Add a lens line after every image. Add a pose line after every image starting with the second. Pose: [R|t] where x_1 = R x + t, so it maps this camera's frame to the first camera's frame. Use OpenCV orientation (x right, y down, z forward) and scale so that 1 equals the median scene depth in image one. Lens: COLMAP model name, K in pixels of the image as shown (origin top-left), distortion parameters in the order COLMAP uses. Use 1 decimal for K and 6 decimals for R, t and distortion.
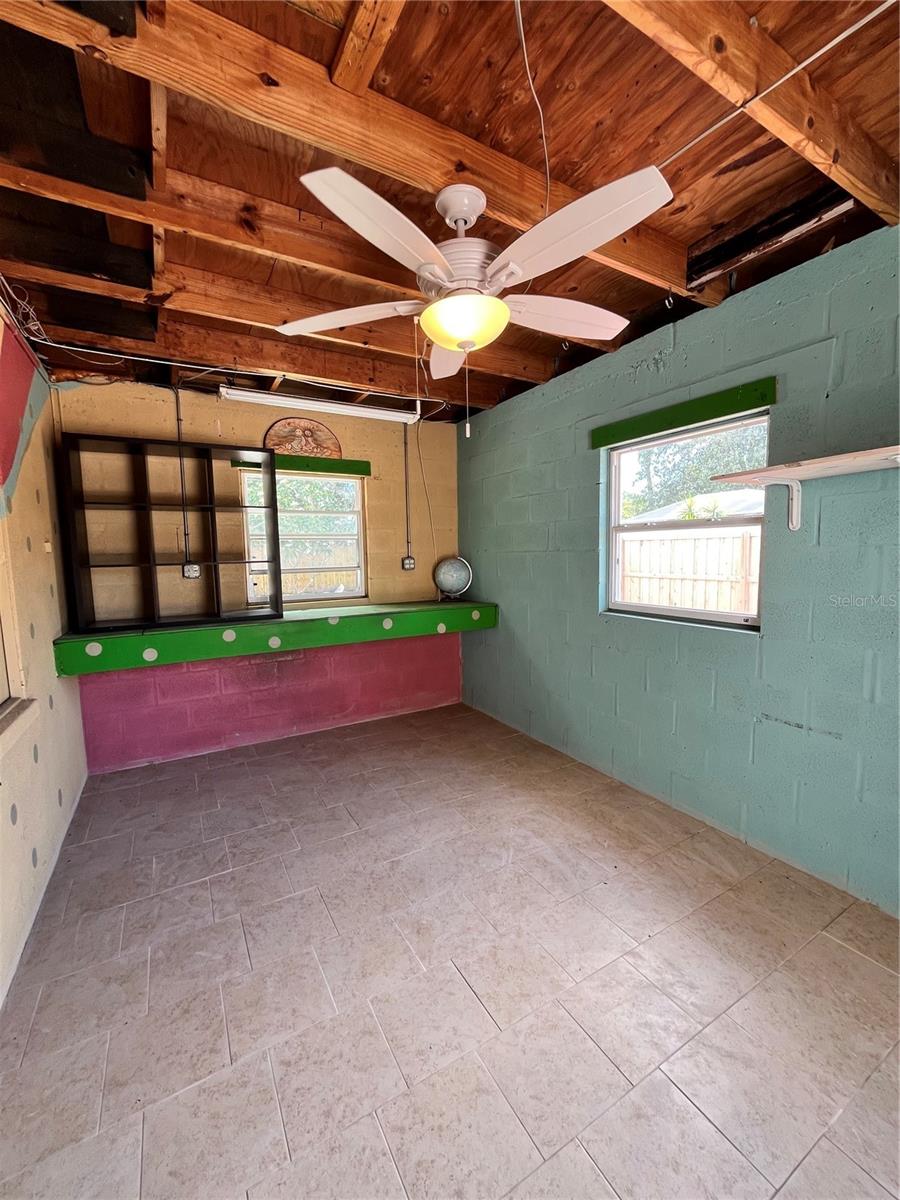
lens RADIAL K [[487.4, 0, 450.0], [0, 487.4, 600.0], [0, 0, 1]] dist [-0.002609, -0.000147]
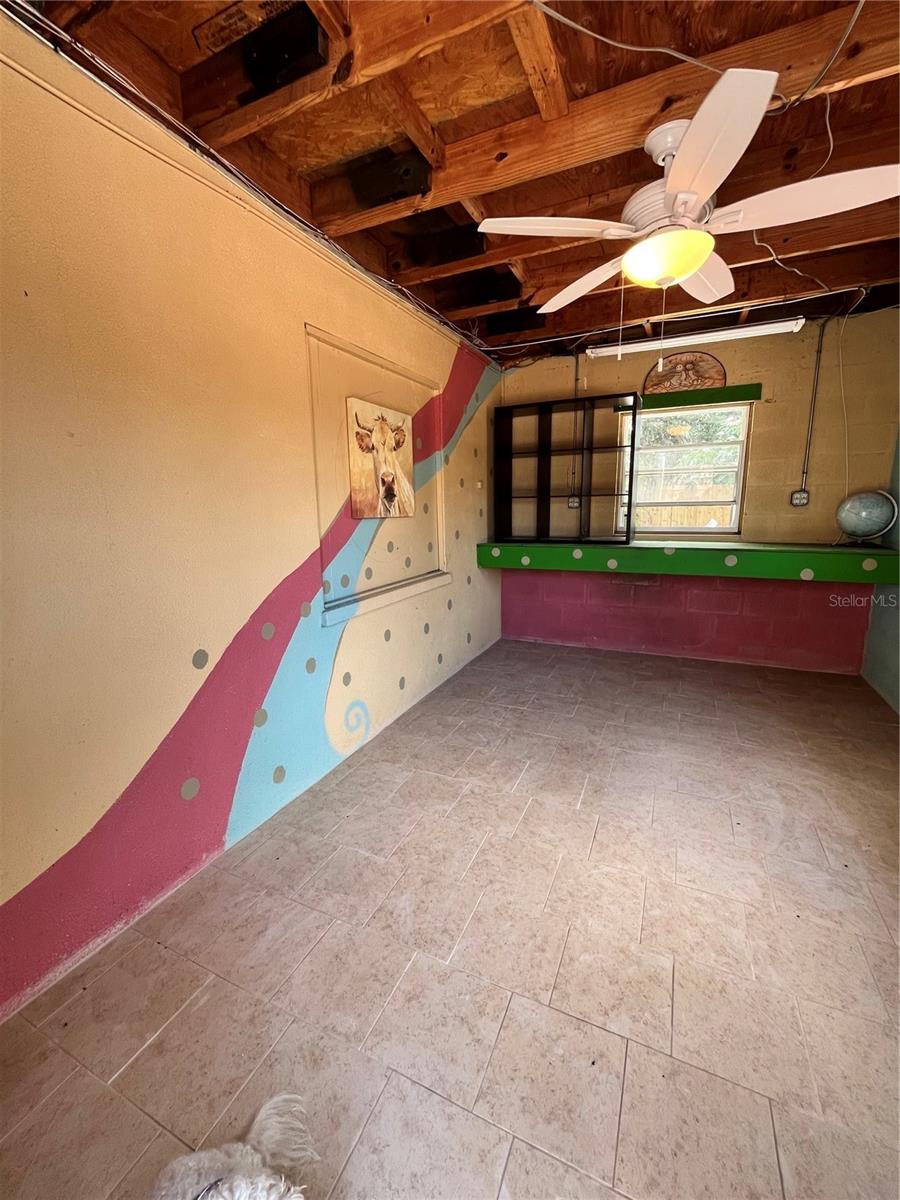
lens RADIAL K [[487.4, 0, 450.0], [0, 487.4, 600.0], [0, 0, 1]] dist [-0.002609, -0.000147]
pose [[0.572309, 0.169925, -0.802239, 0.364944], [-0.070575, 0.984872, 0.158262, 0.012893], [0.816996, -0.033957, 0.575643, -0.008636]]
